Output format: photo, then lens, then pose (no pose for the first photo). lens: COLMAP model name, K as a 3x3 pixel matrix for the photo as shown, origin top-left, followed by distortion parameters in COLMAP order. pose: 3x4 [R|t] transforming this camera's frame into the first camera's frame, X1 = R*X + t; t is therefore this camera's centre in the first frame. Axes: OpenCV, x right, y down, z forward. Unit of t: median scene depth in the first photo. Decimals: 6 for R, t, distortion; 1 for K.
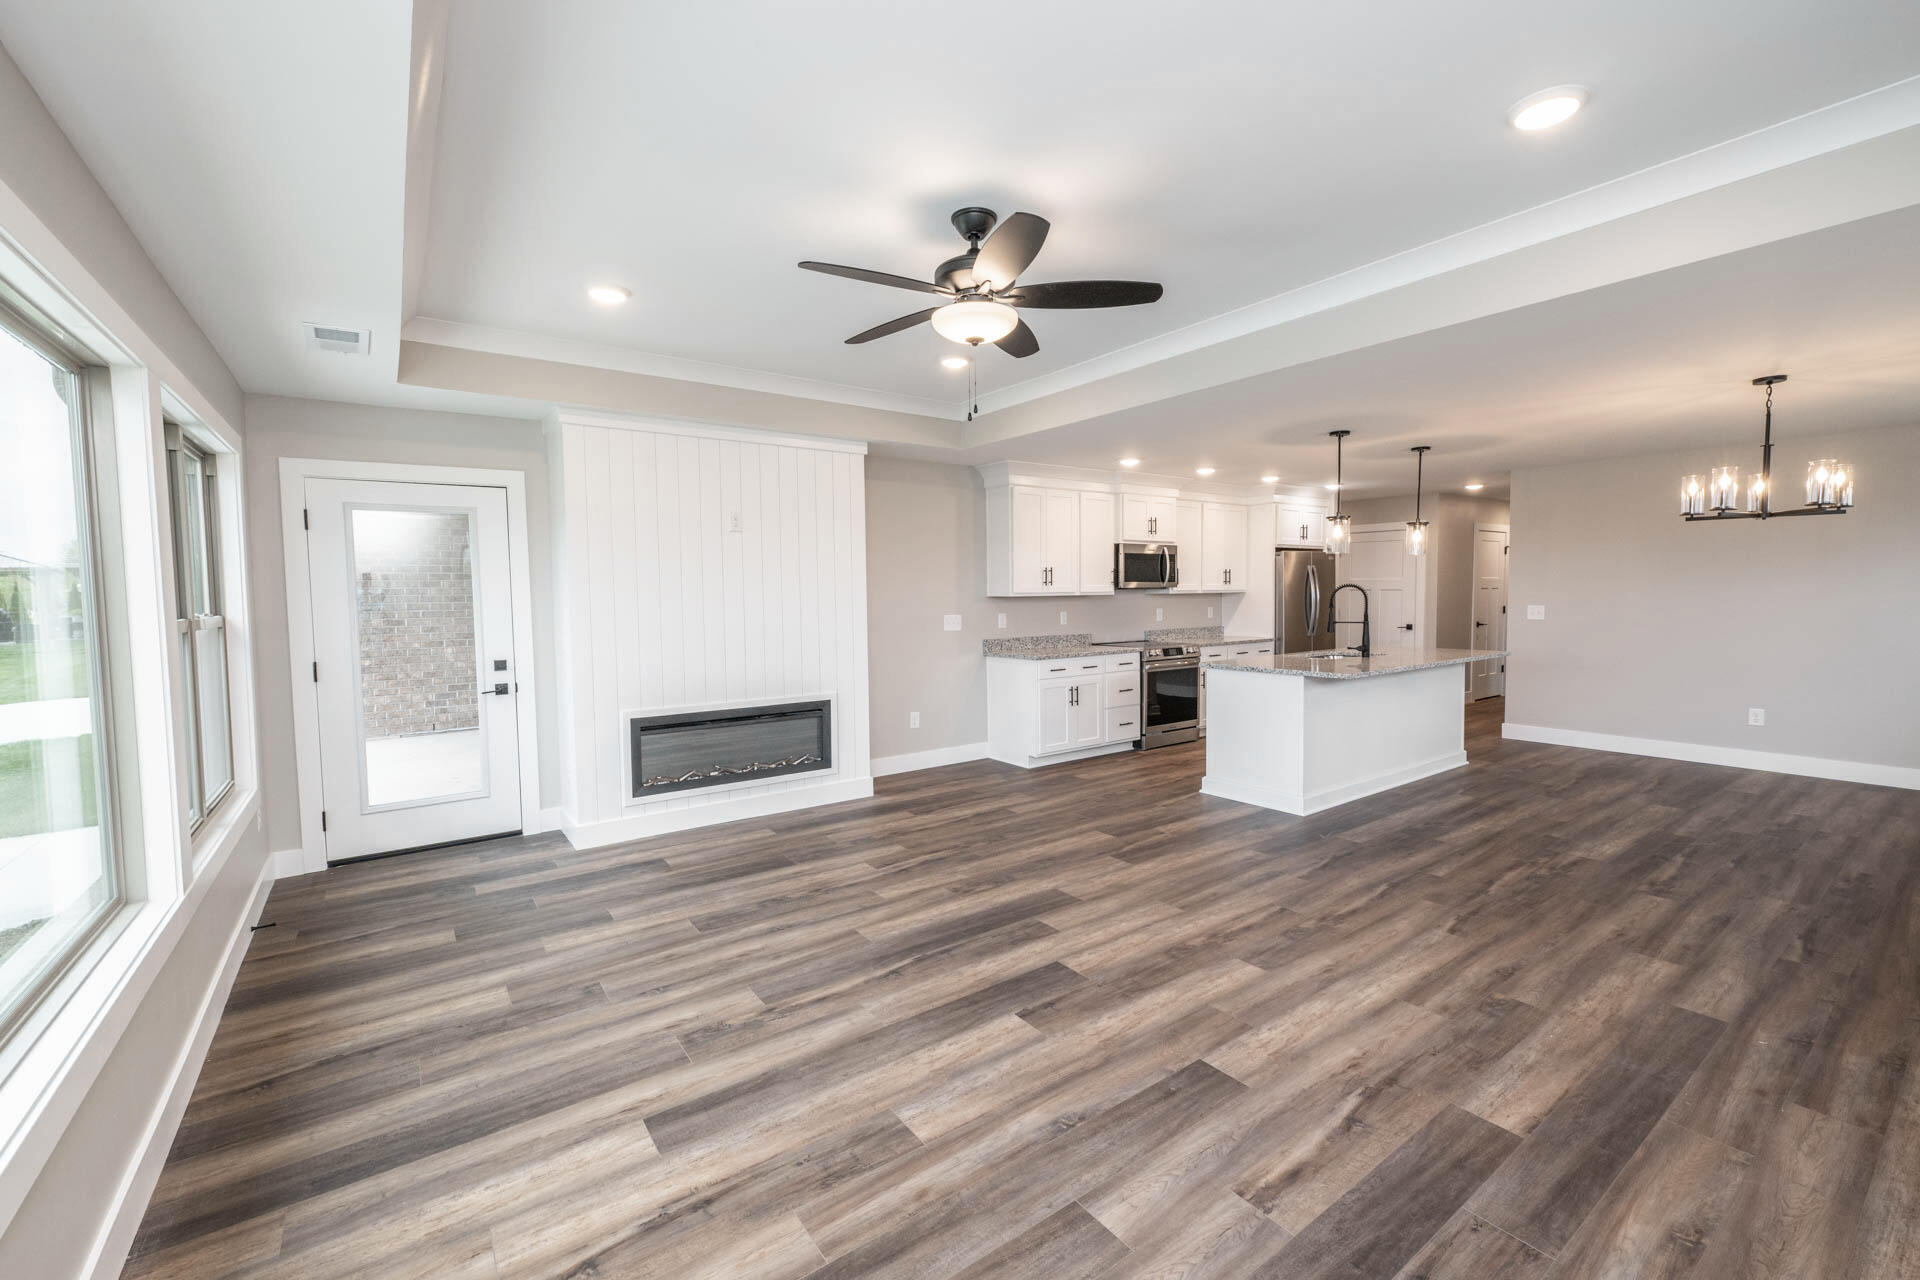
lens RADIAL K [[785.5, 0, 933.2], [0, 785.5, 639.4], [0, 0, 1]] dist [0.004200, -0.000216]
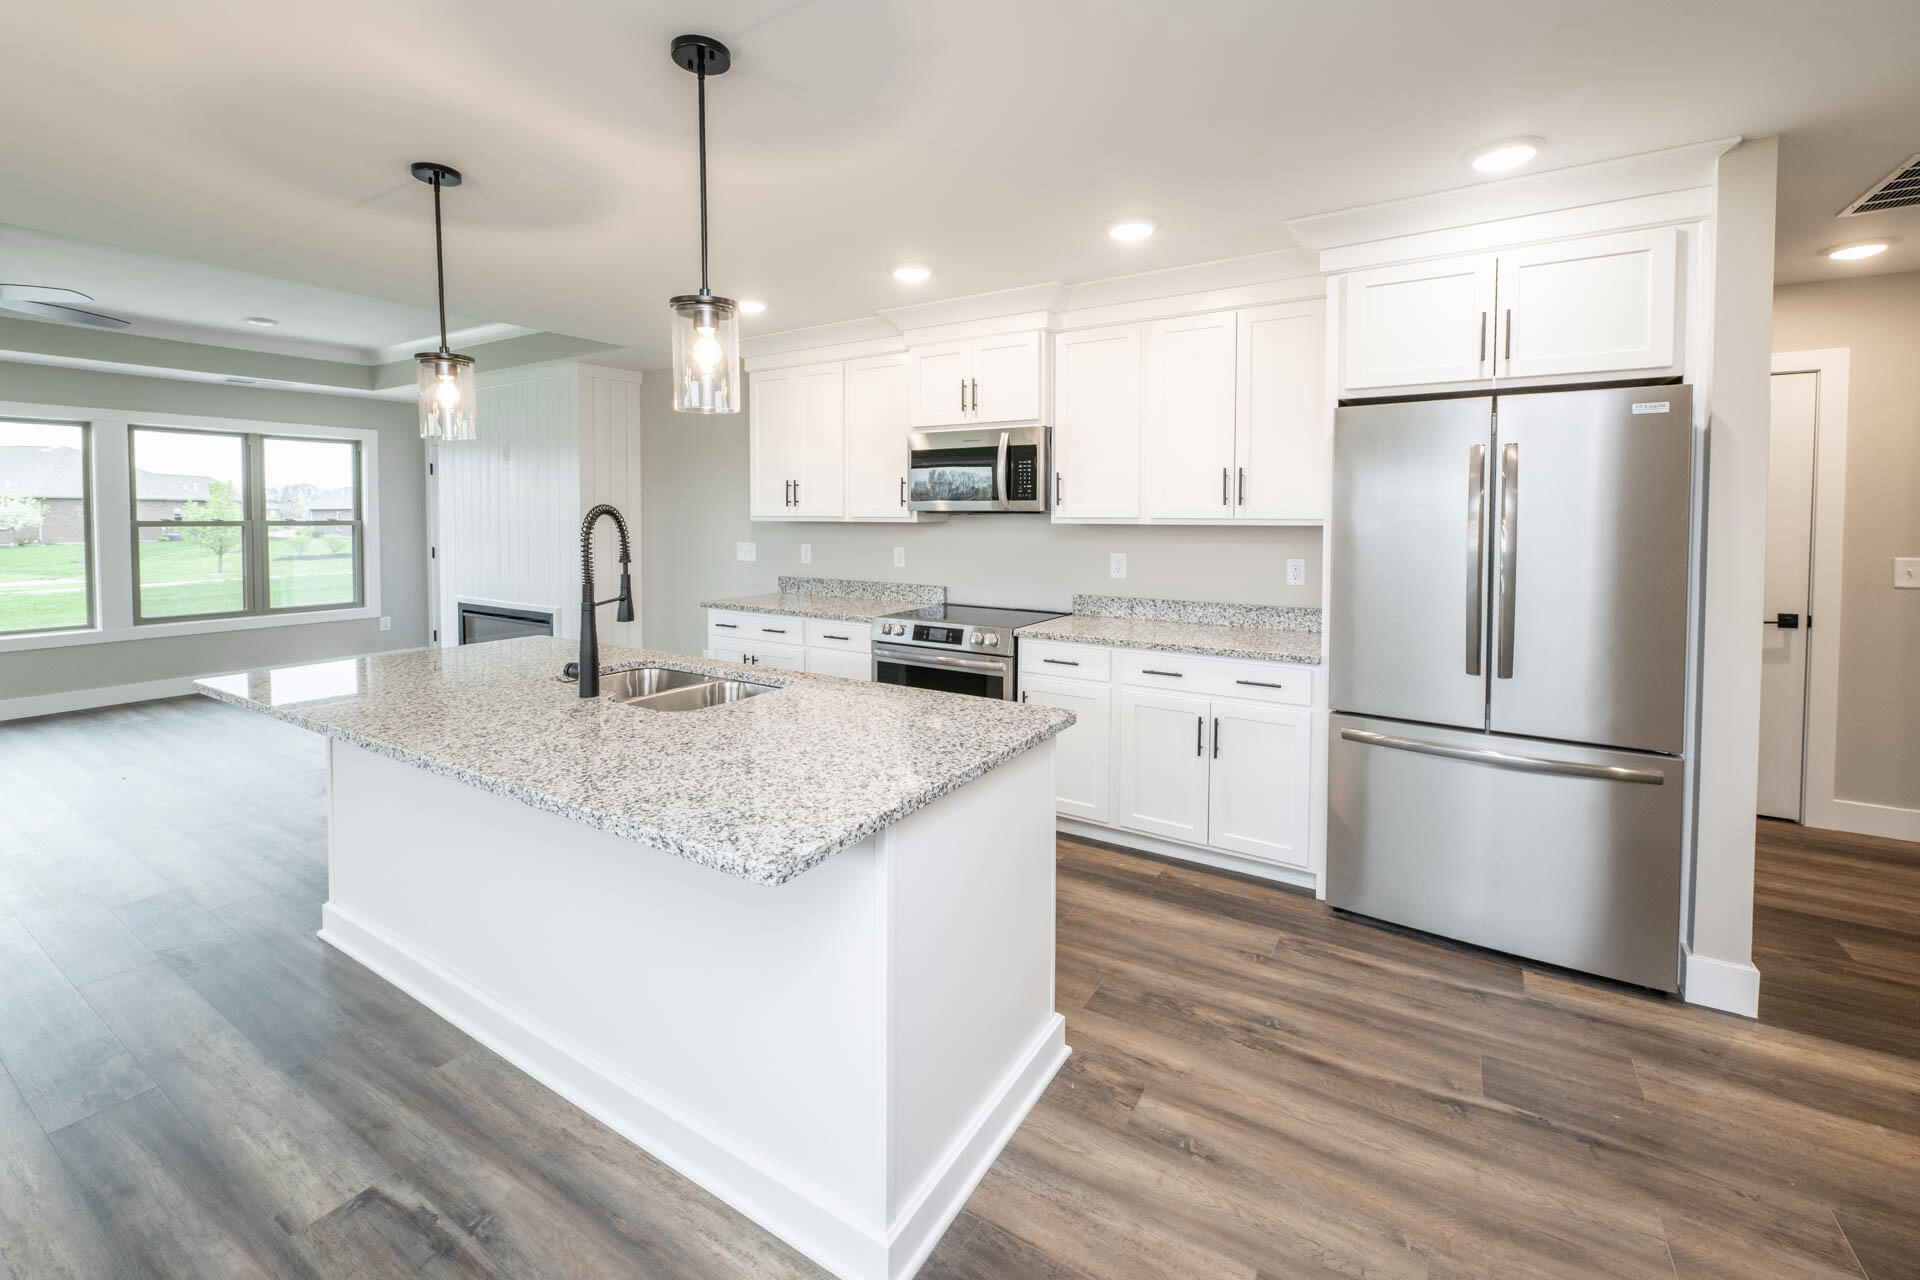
lens RADIAL K [[774.3, 0, 1006.7], [0, 774.3, 537.5], [0, 0, 1]] dist [0.003393, -0.000270]
pose [[0.412617, 0.039841, -0.910033, 1.159015], [-0.062968, 0.997901, 0.015138, -0.086777], [0.908725, 0.051057, 0.414260, 1.214963]]
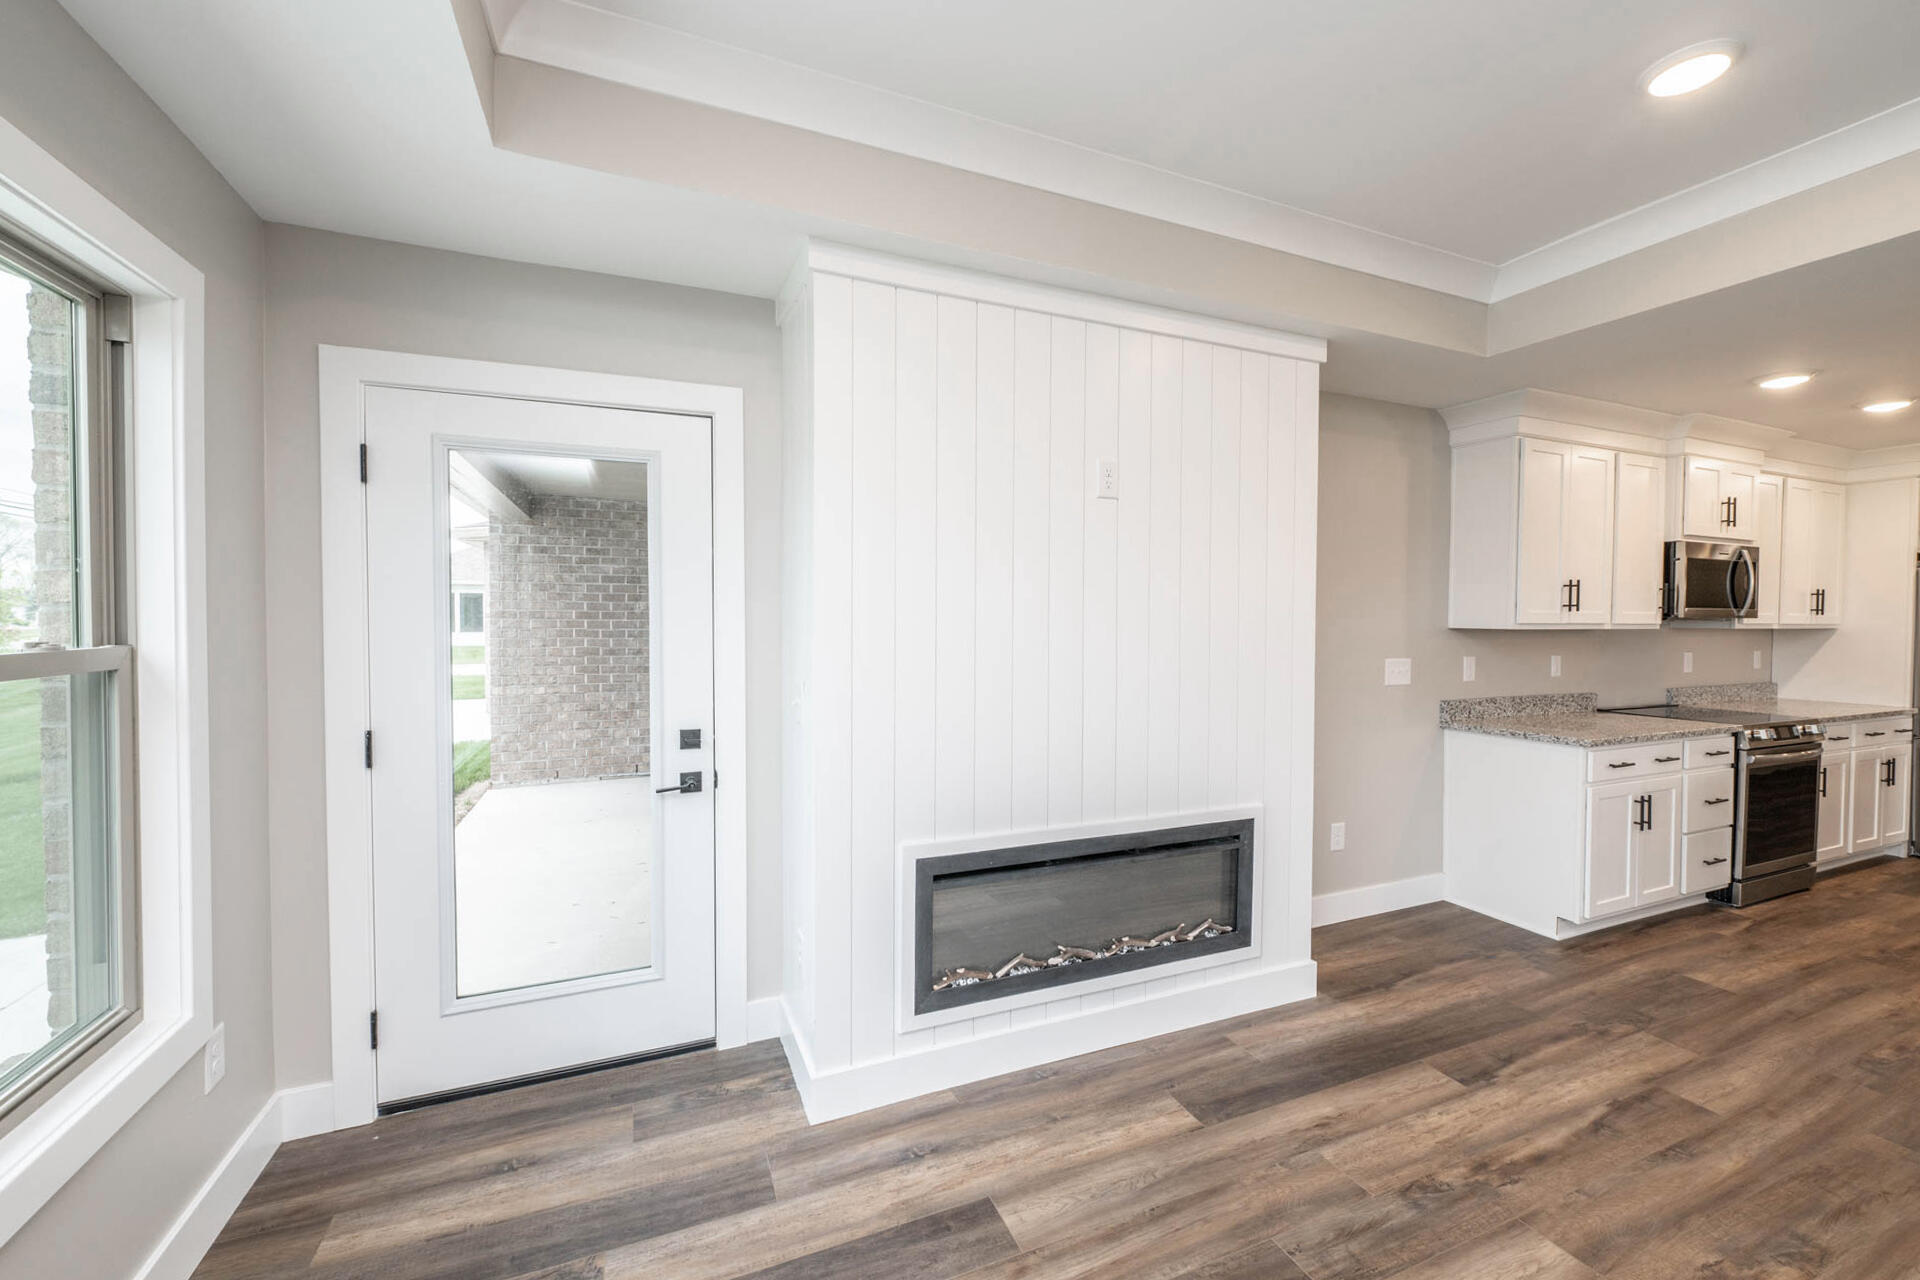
lens RADIAL K [[758.3, 0, 936.1], [0, 758.3, 634.7], [0, 0, 1]] dist [-0.001877, -0.000499]
pose [[0.973527, 0.023287, -0.227384, -0.246393], [-0.031162, 0.999030, -0.031104, -0.027158], [0.226439, 0.037366, 0.973308, 0.485428]]
